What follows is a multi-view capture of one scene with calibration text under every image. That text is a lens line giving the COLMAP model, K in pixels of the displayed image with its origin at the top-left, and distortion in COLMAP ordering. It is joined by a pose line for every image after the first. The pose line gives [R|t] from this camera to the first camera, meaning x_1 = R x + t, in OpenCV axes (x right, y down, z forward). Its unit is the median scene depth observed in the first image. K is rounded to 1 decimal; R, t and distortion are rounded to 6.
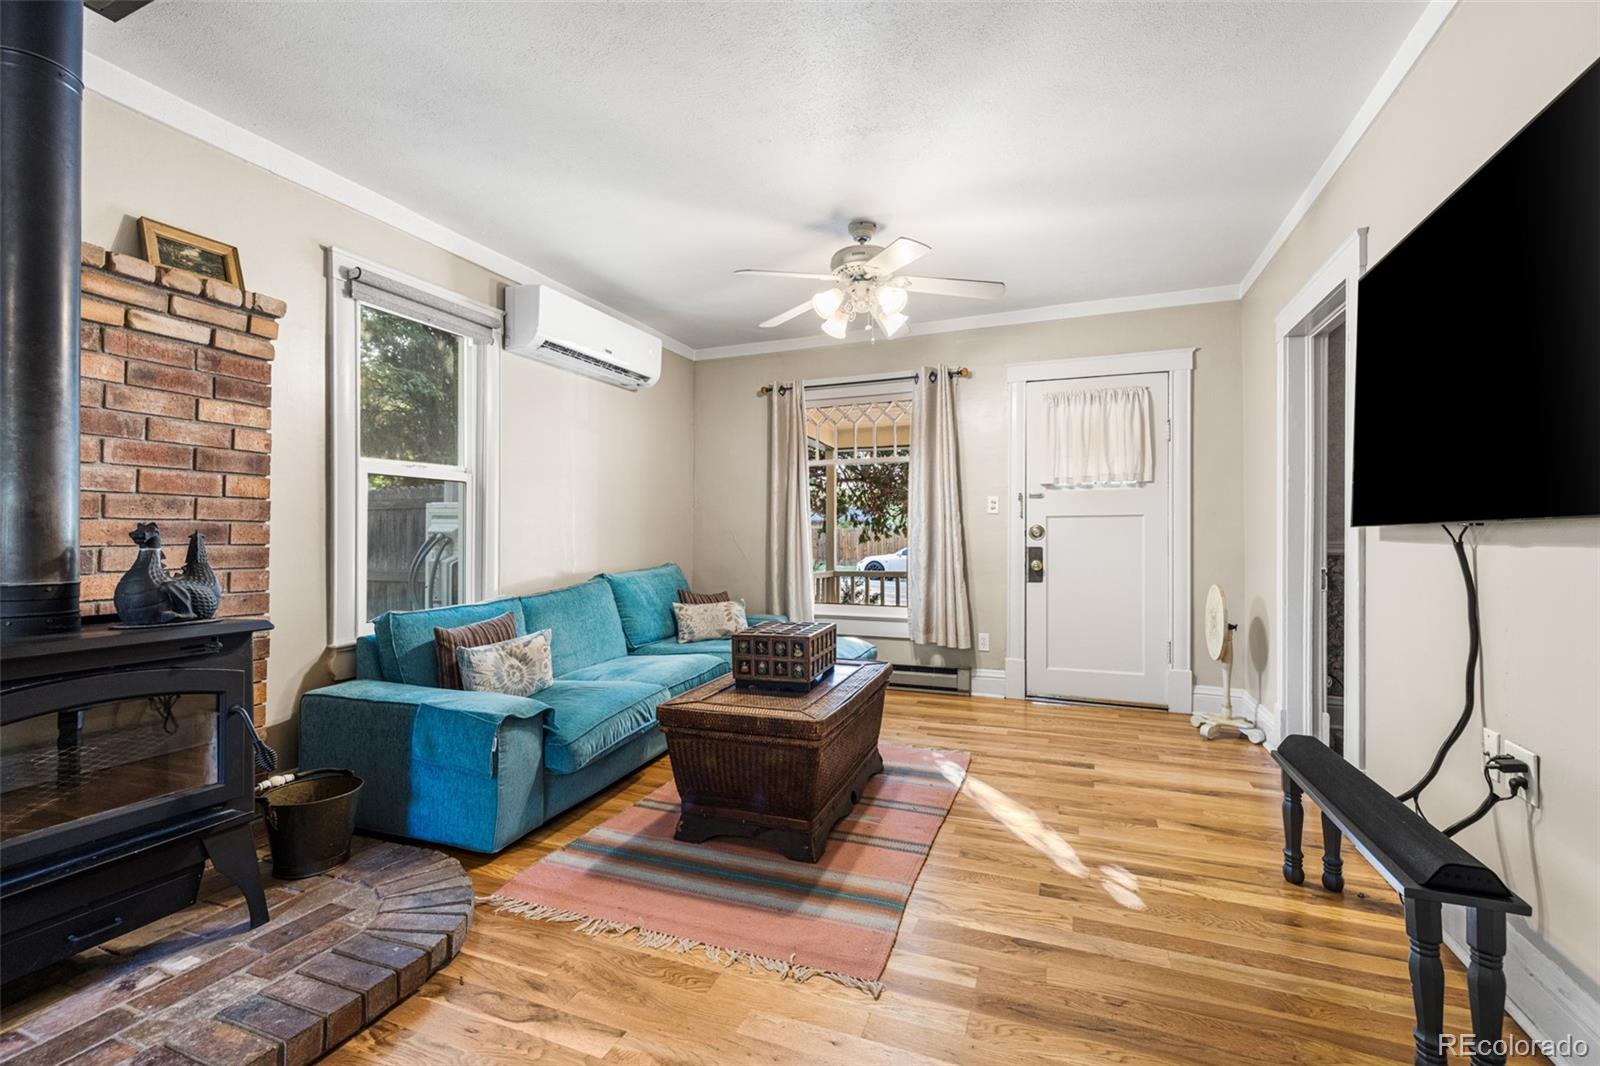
lens RADIAL K [[688.1, 0, 800.0], [0, 688.1, 533.0], [0, 0, 1]] dist [0.000467, 0.000277]
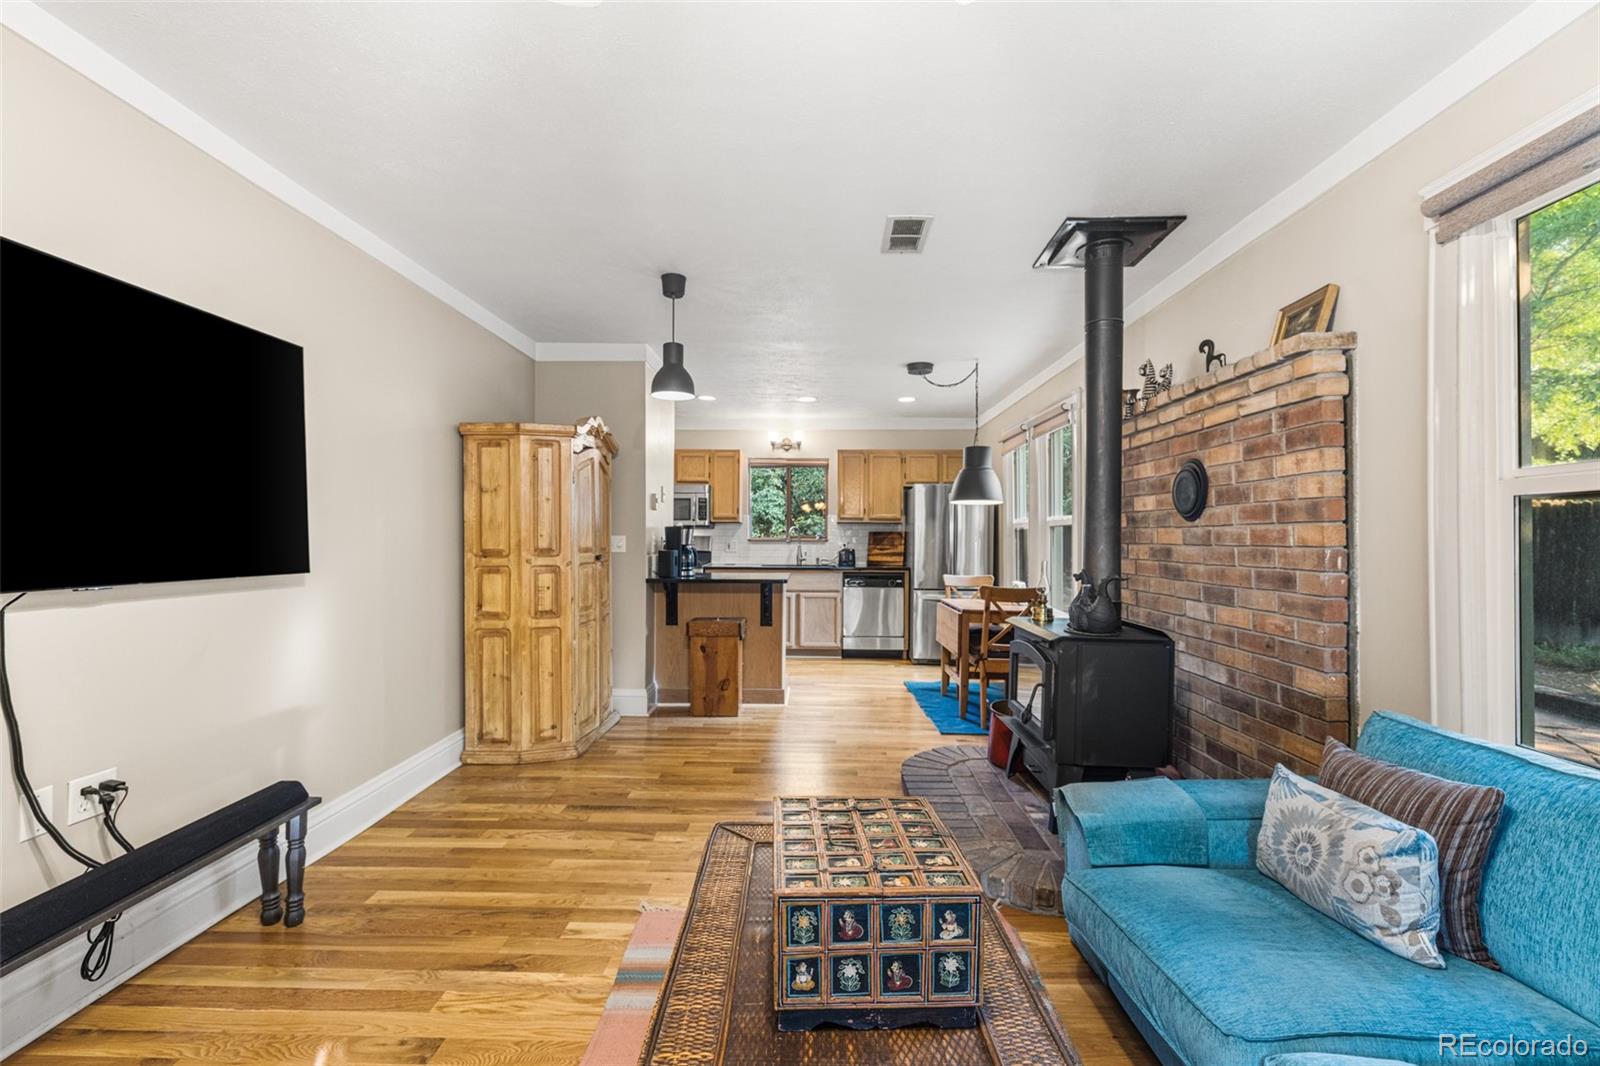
lens RADIAL K [[685.0, 0, 796.9], [0, 685.0, 540.4], [0, 0, 1]] dist [0.000740, -0.000051]
pose [[-0.940036, 0.000763, -0.341073, 0.209687], [0.001349, 0.999998, -0.001482, -0.062044], [0.341072, -0.001853, -0.940035, 1.734077]]
